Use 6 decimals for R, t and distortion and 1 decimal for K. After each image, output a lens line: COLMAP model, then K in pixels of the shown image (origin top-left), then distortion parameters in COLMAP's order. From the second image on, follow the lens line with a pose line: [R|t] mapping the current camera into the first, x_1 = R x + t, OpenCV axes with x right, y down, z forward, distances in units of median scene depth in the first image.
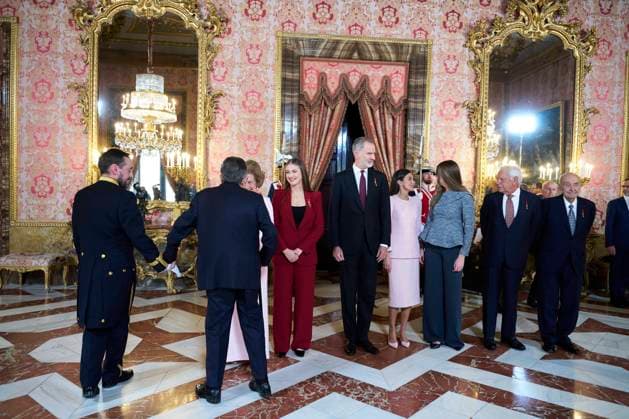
lens RADIAL K [[438.7, 0, 310.5], [0, 438.7, 210.6], [0, 0, 1]] dist [0.005435, -0.008218]
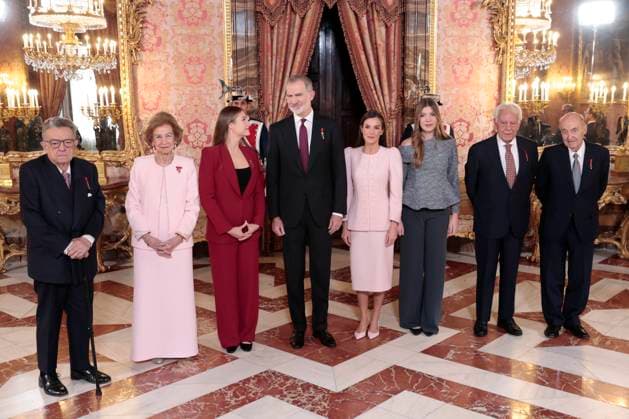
lens RADIAL K [[623.7, 0, 325.5], [0, 623.7, 215.7], [0, 0, 1]] dist [-0.033522, 0.000000]
pose [[0.999496, -0.029023, -0.012885, 0.092558], [0.030521, 0.990038, 0.137456, -0.044445], [0.008767, -0.137779, 0.990424, -0.068160]]
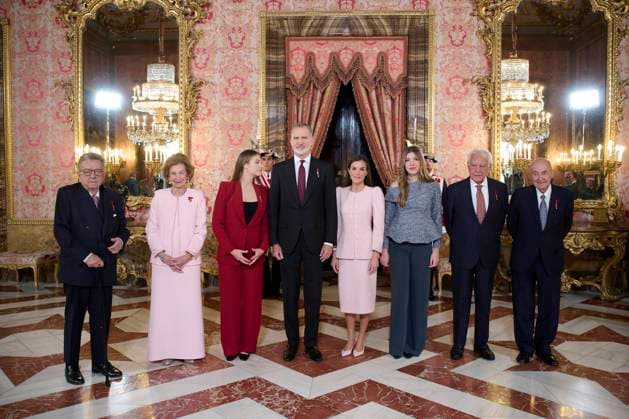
lens RADIAL K [[502.7, 0, 311.8], [0, 502.7, 205.8], [0, 0, 1]] dist [-0.112333, 0.093204]
pose [[0.989851, -0.014771, -0.141338, 0.169670], [0.015273, 0.999880, 0.002467, -0.000576], [0.141284, -0.004601, 0.989958, -0.018078]]
